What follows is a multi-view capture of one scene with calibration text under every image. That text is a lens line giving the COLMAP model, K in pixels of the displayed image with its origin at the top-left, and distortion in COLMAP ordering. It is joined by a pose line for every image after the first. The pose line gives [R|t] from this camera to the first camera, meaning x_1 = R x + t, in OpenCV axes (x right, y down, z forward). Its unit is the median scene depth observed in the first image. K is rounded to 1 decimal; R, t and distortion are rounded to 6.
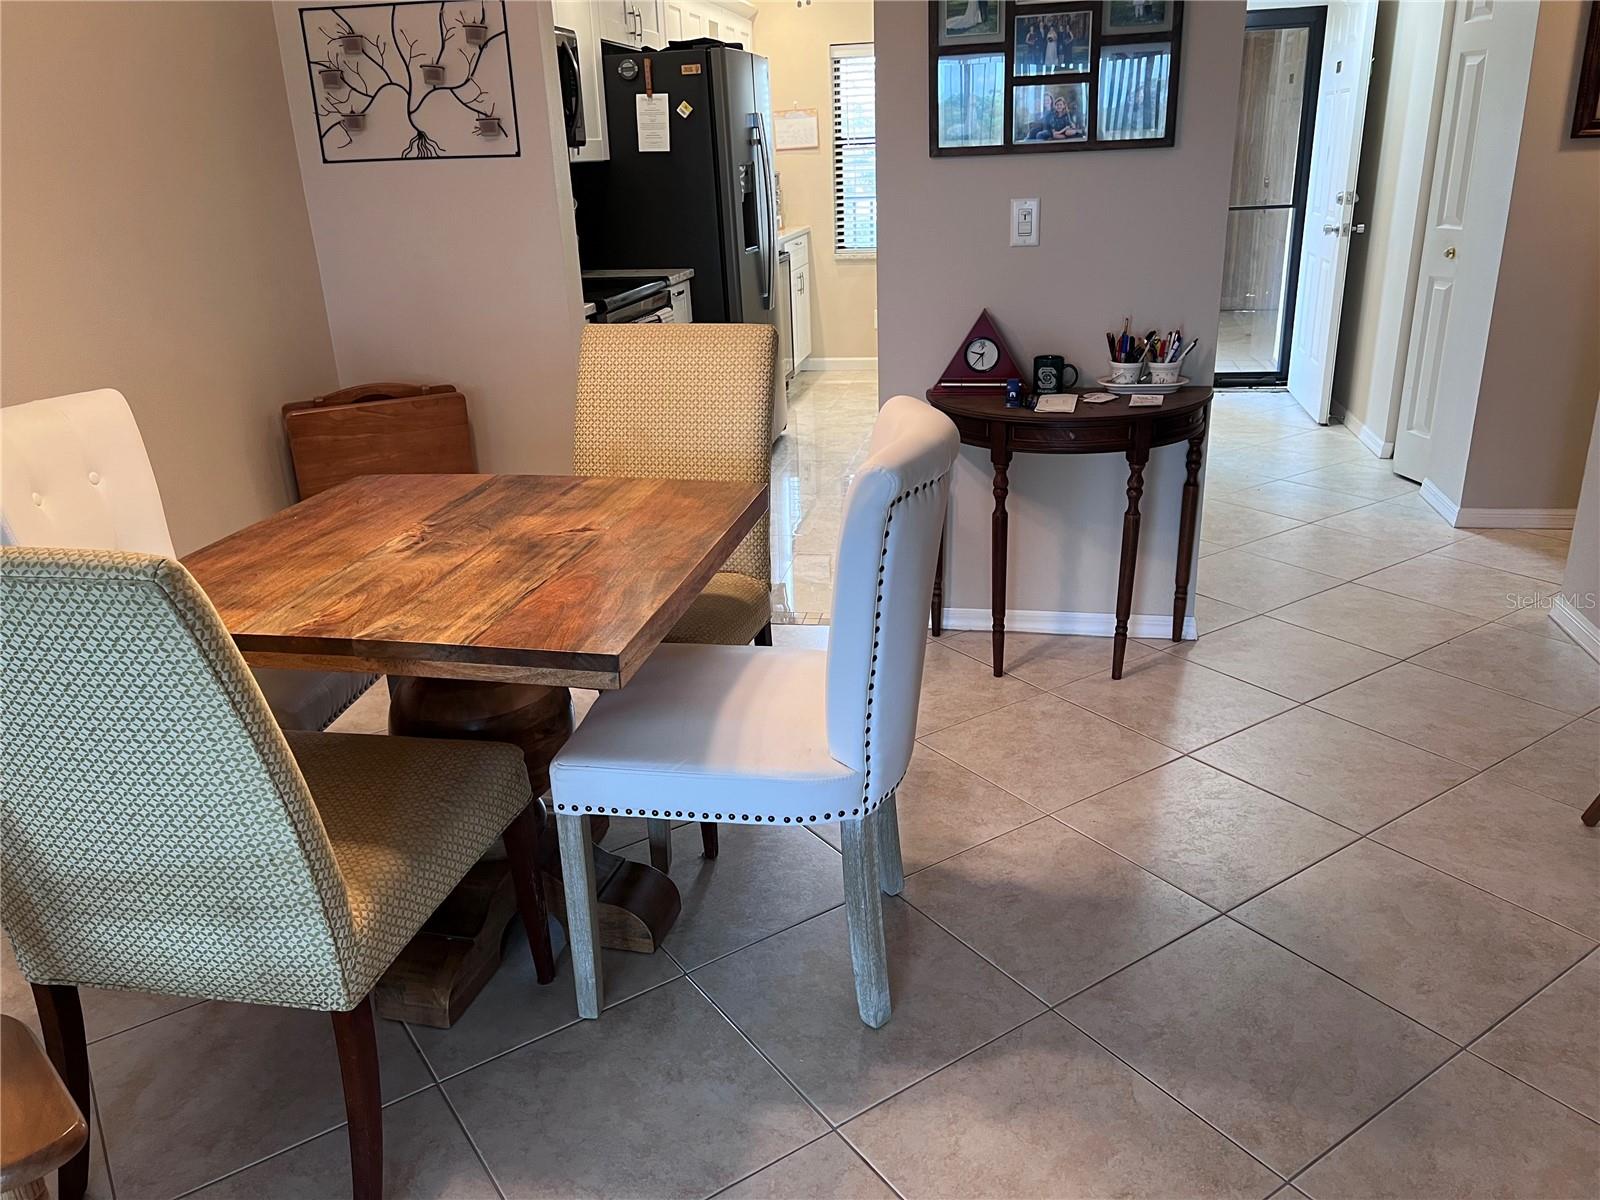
lens RADIAL K [[1201.9, 0, 798.5], [0, 1201.9, 604.0], [0, 0, 1]] dist [0.061713, -0.072105]
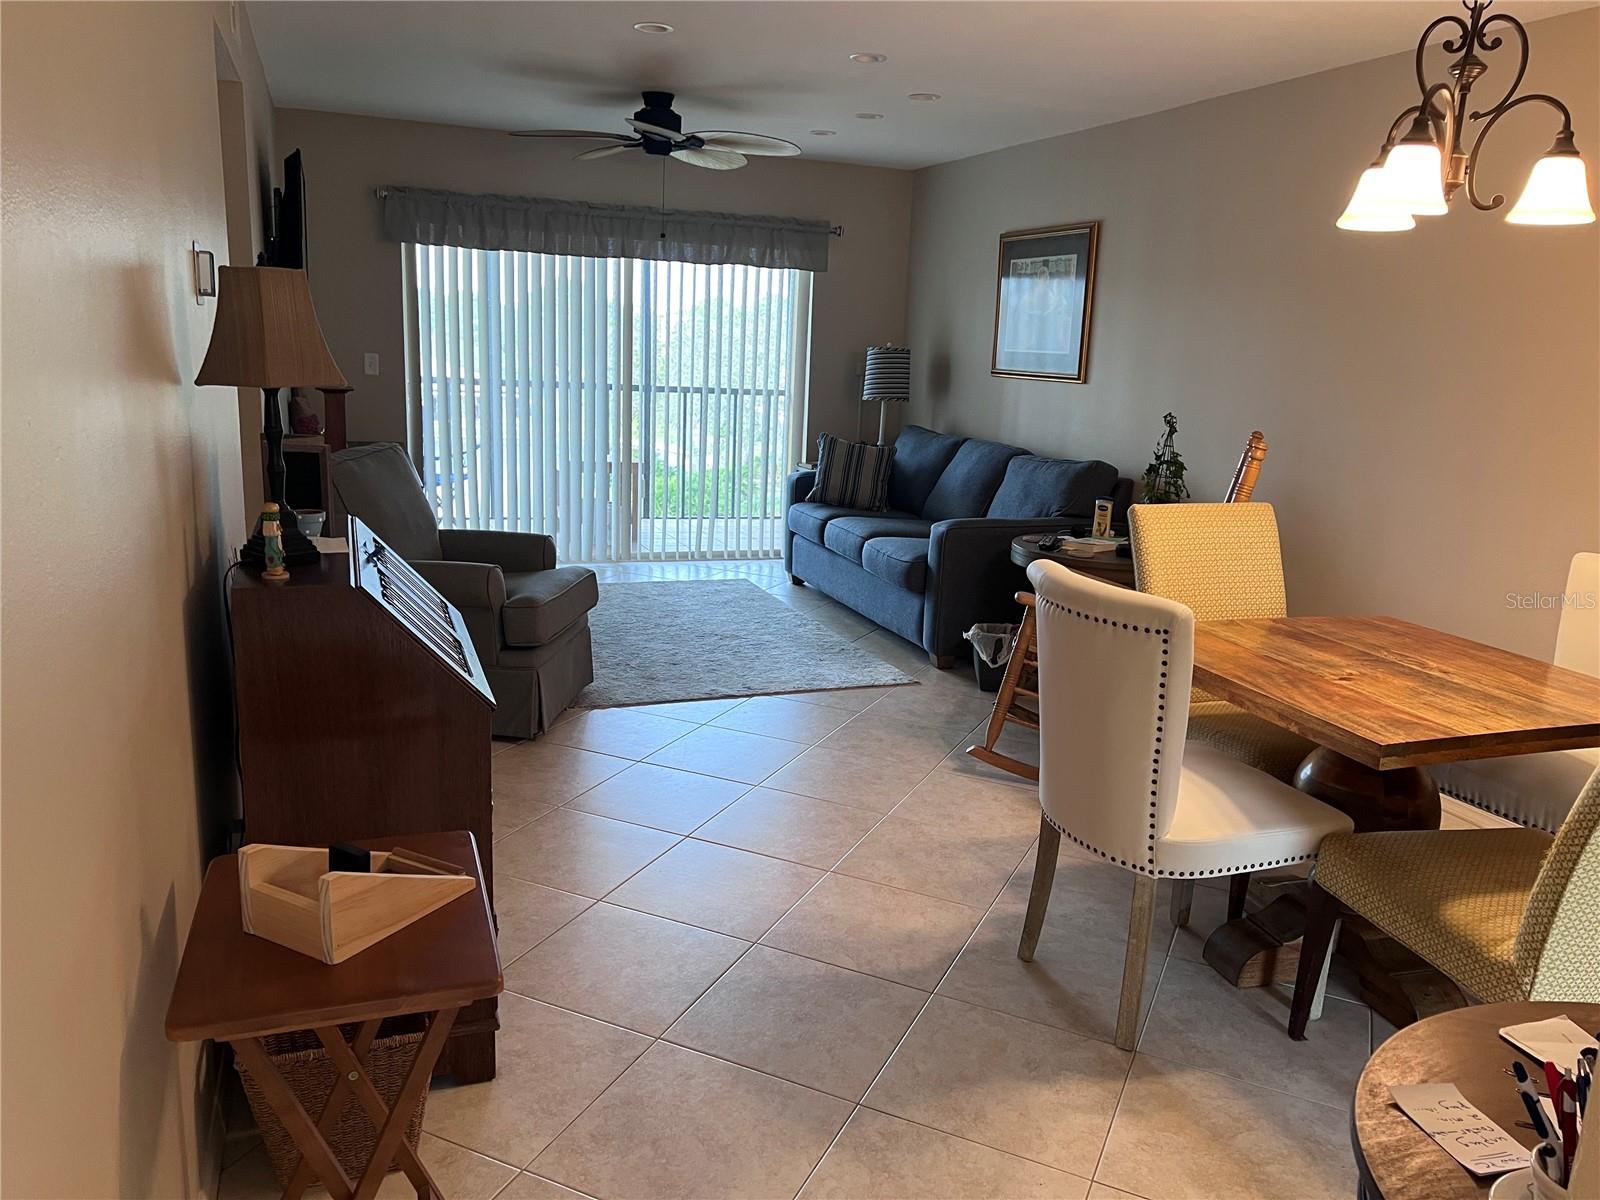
lens RADIAL K [[1202.5, 0, 798.0], [0, 1202.5, 609.2], [0, 0, 1]] dist [0.081407, -0.100351]
pose [[-0.859292, 0.113455, -0.498744, 0.588561], [-0.192959, 0.831134, 0.521520, -0.425574], [0.473692, 0.544375, -0.692294, 1.000164]]
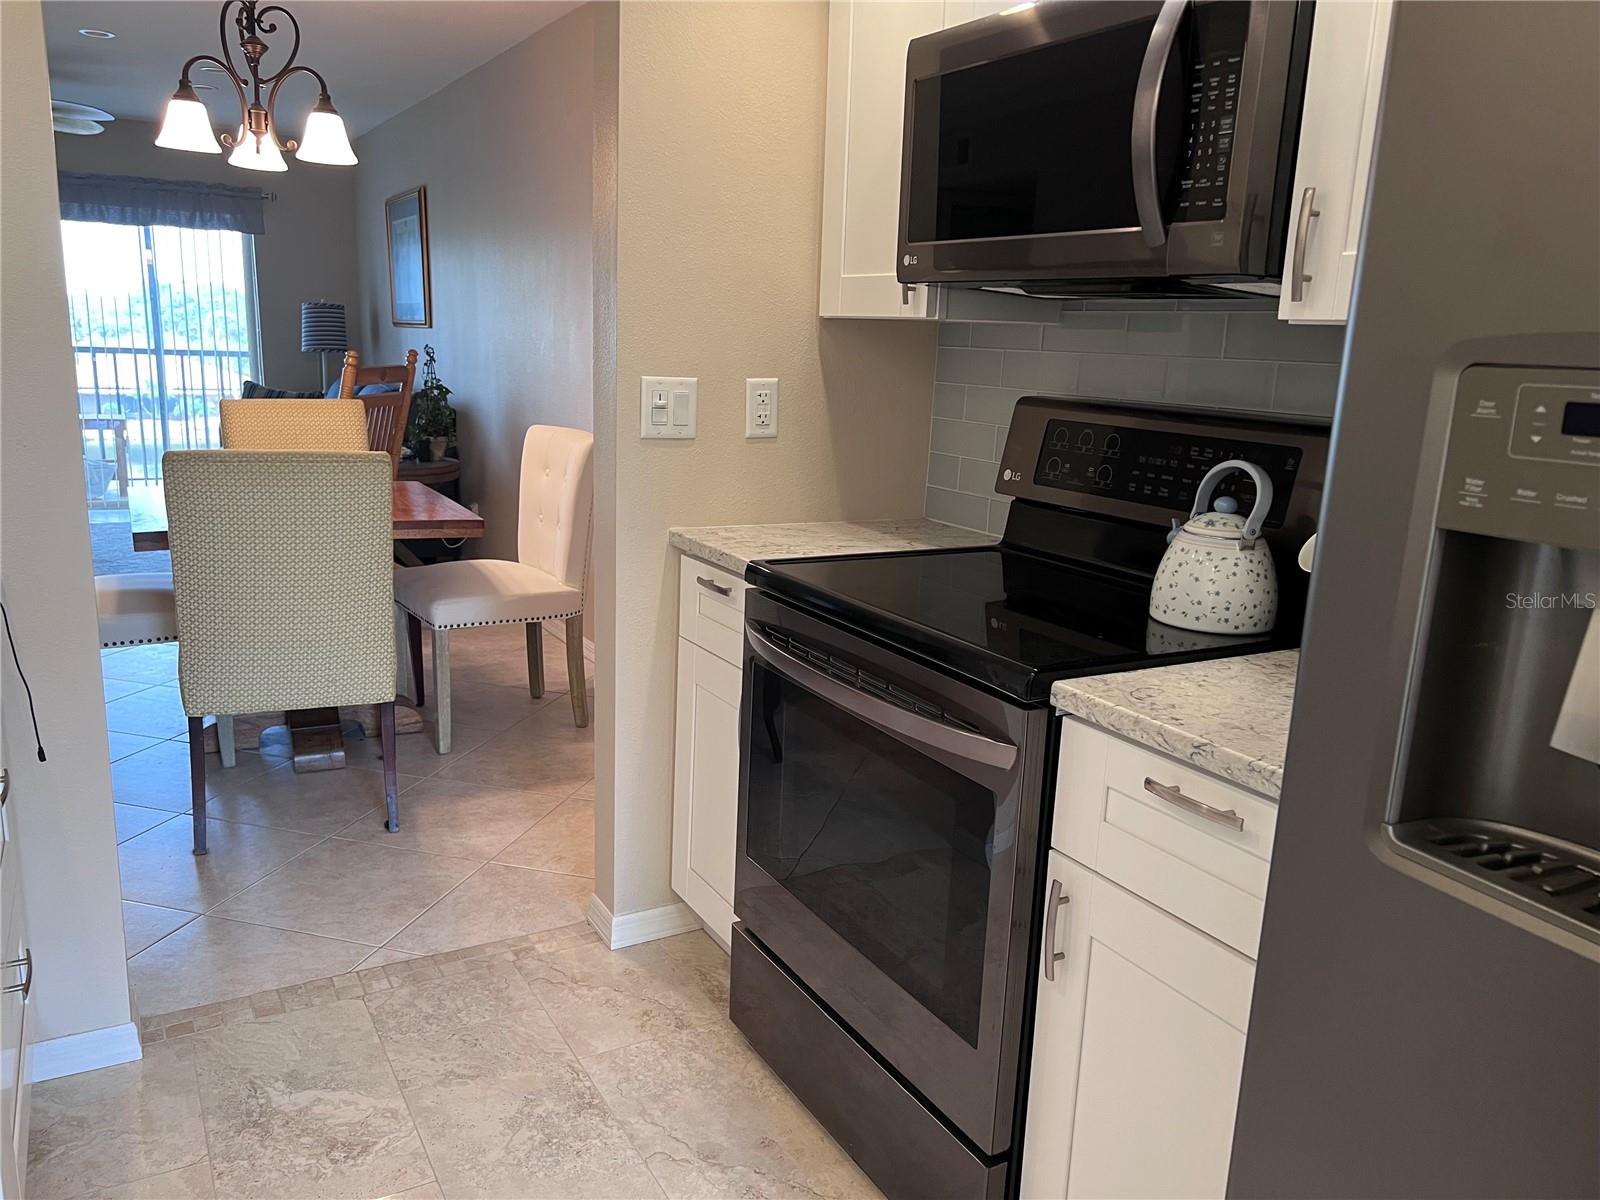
lens RADIAL K [[1188.0, 0, 804.9], [0, 1188.0, 602.1], [0, 0, 1]] dist [0.101480, -0.134157]
pose [[-0.758889, 0.149718, -0.633775, 0.178876], [-0.239889, 0.840506, 0.485801, -0.601681], [0.605425, 0.520705, -0.601935, 1.624429]]
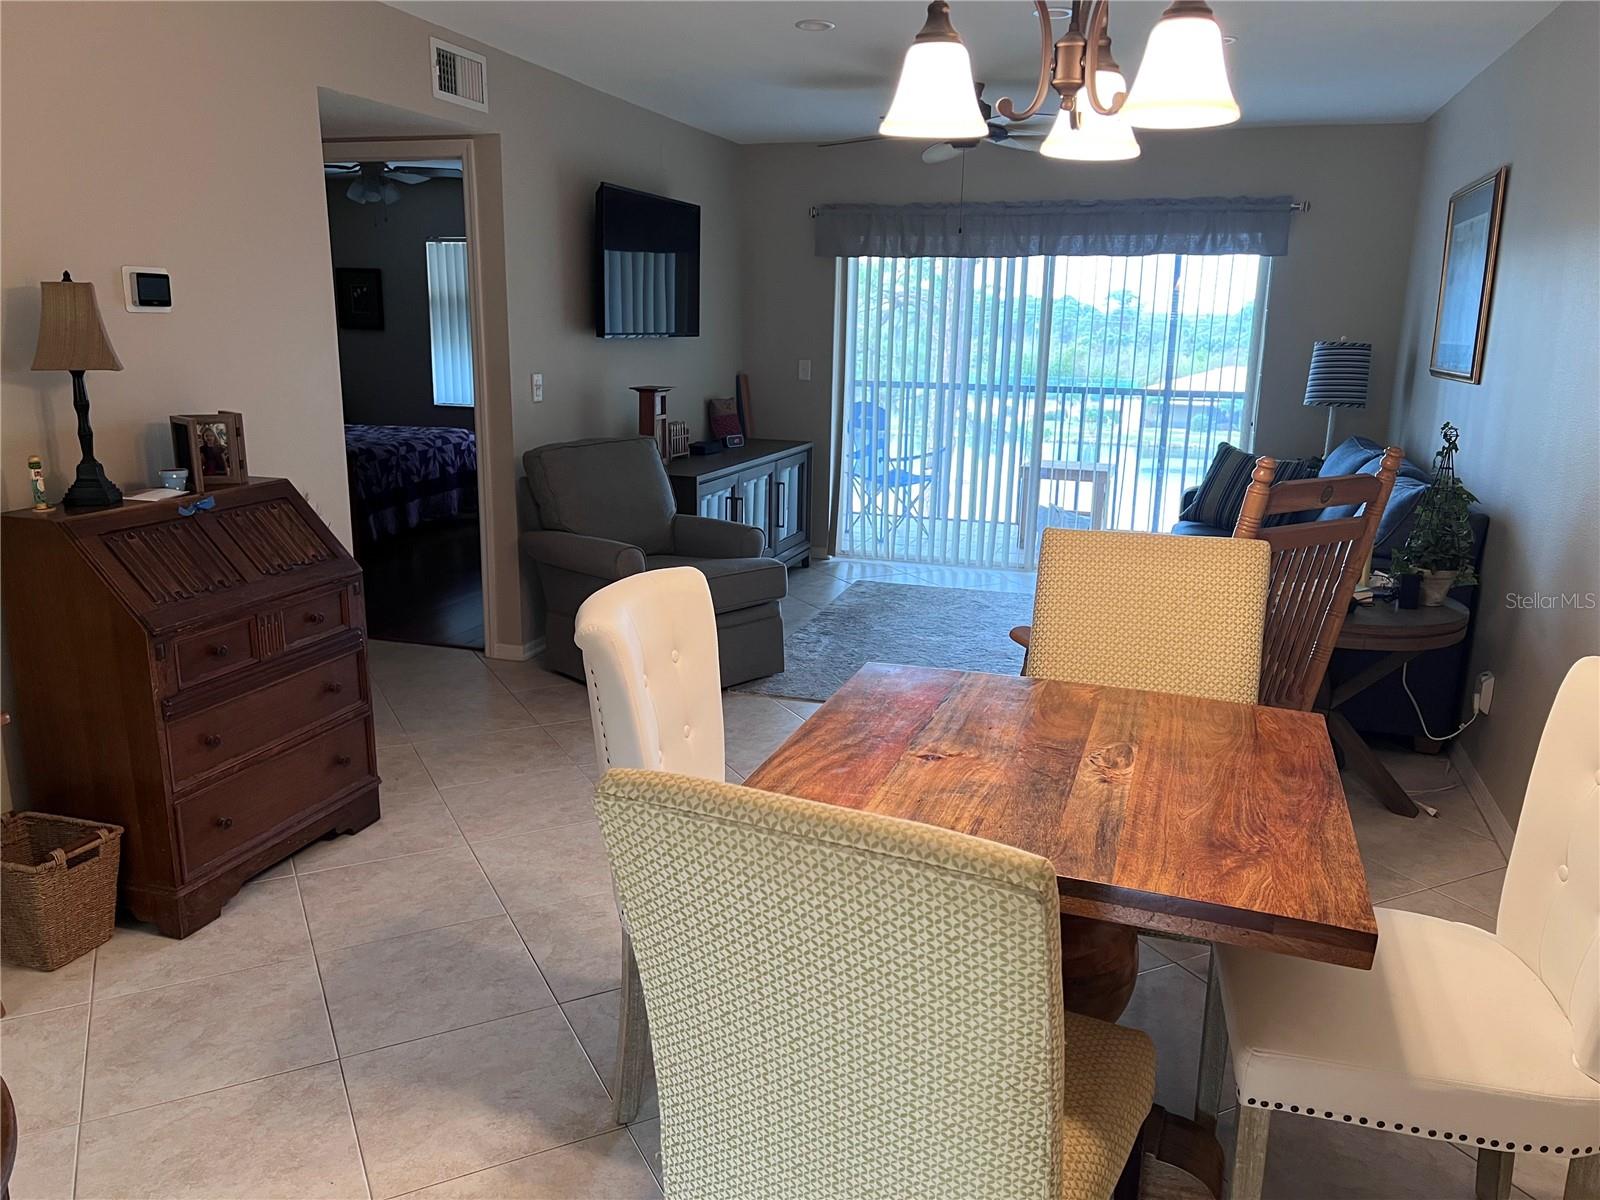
lens RADIAL K [[1202.5, 0, 798.0], [0, 1202.5, 609.2], [0, 0, 1]] dist [0.081407, -0.100351]
pose [[-0.992042, -0.010971, 0.125432, -0.125522], [0.061438, 0.827377, 0.558277, -0.444600], [-0.109904, 0.561540, -0.820118, 1.105333]]
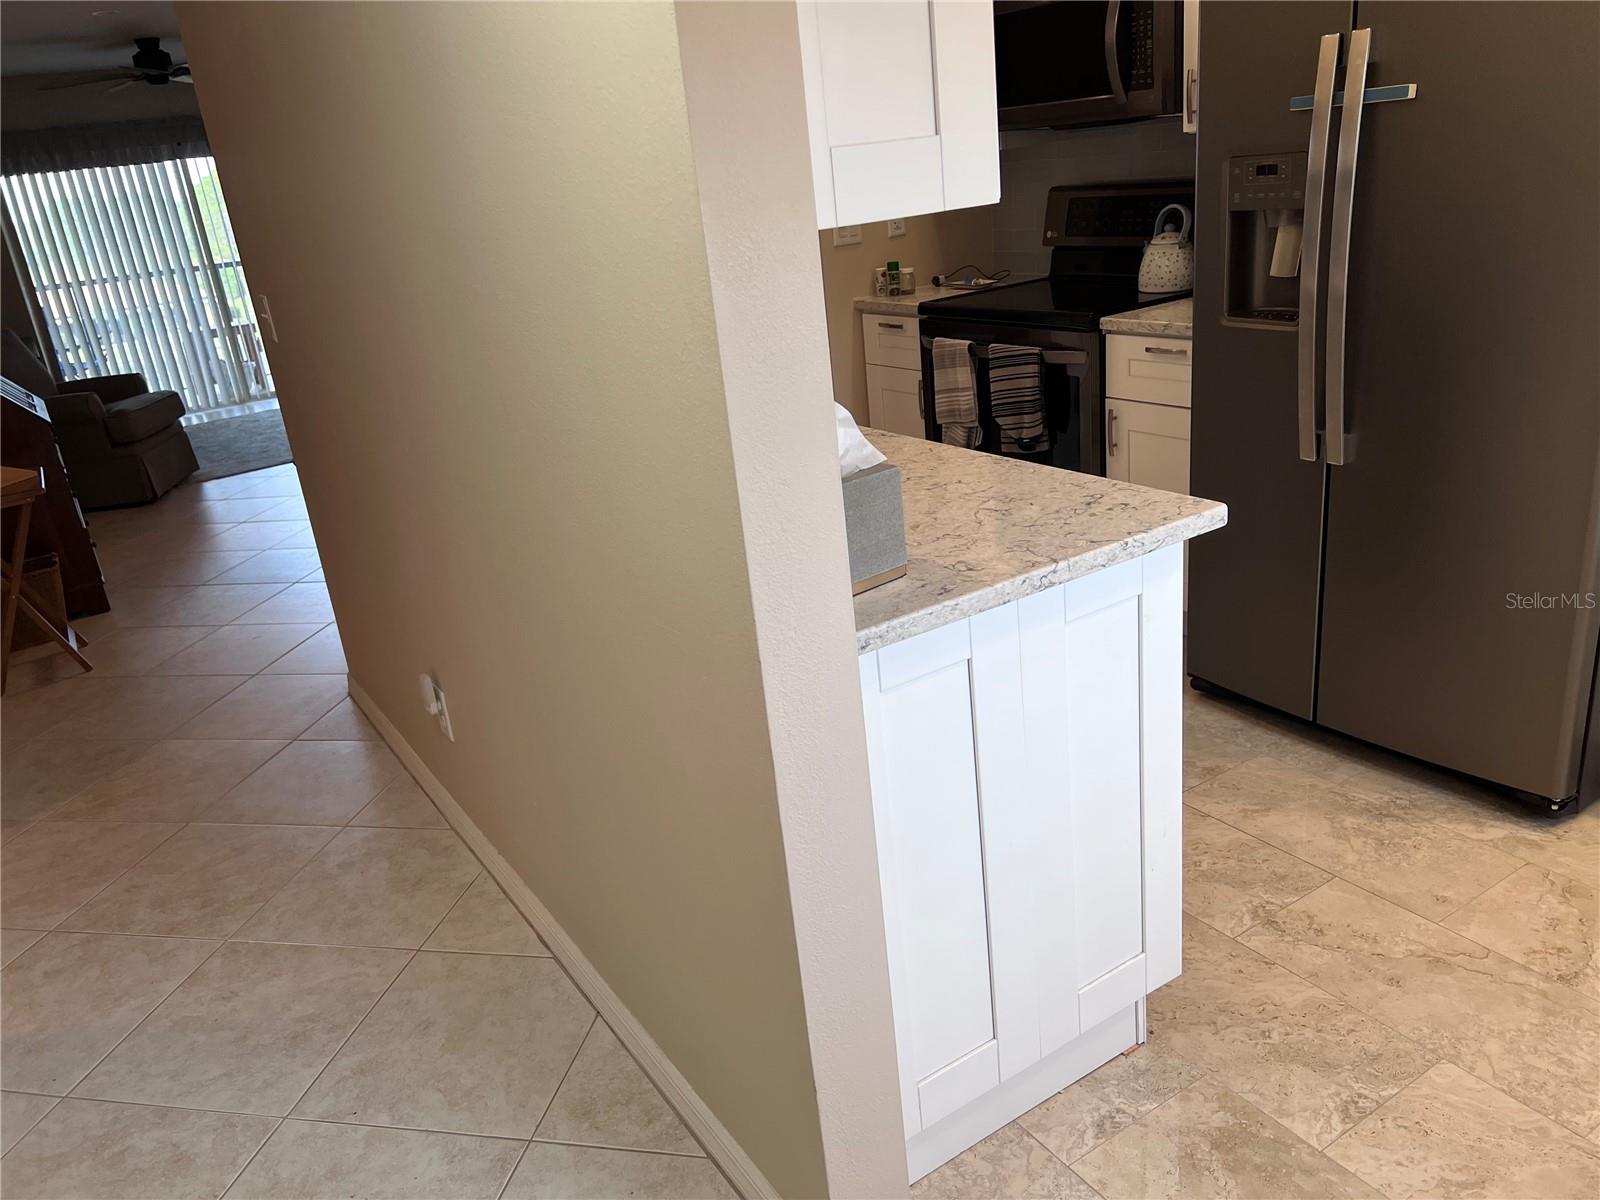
lens RADIAL K [[1201.9, 0, 798.5], [0, 1201.9, 604.0], [0, 0, 1]] dist [0.061713, -0.072105]
pose [[-0.716251, 0.349375, -0.604088, 0.705958], [-0.118968, 0.791845, 0.599022, -0.768293], [0.687627, 0.500917, -0.525595, 1.905745]]
